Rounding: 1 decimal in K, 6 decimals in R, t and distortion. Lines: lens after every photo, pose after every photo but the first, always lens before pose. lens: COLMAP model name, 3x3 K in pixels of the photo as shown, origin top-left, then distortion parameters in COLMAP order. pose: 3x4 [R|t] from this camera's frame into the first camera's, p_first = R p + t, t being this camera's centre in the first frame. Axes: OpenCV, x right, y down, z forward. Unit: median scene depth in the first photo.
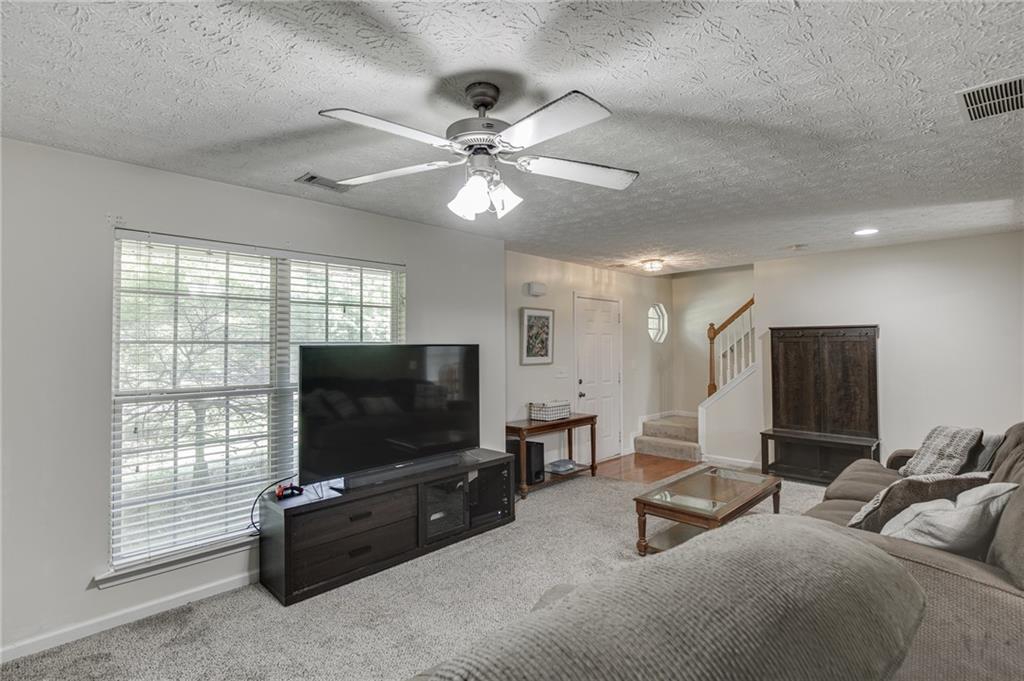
lens RADIAL K [[488.0, 0, 507.4], [0, 488.0, 333.8], [0, 0, 1]] dist [-0.008446, 0.000202]
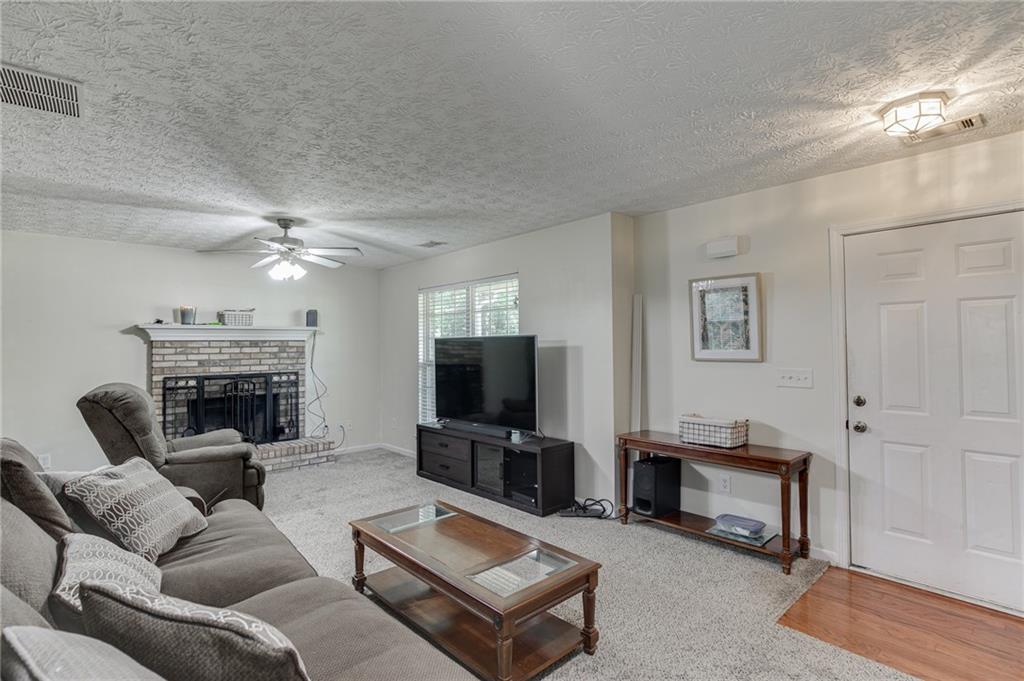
lens RADIAL K [[488.0, 0, 507.4], [0, 488.0, 333.8], [0, 0, 1]] dist [-0.008446, 0.000202]
pose [[-0.054164, -0.005449, -0.998517, 0.760309], [0.050101, 0.998711, -0.008168, 0.017287], [0.997274, -0.050469, -0.053821, 0.767242]]
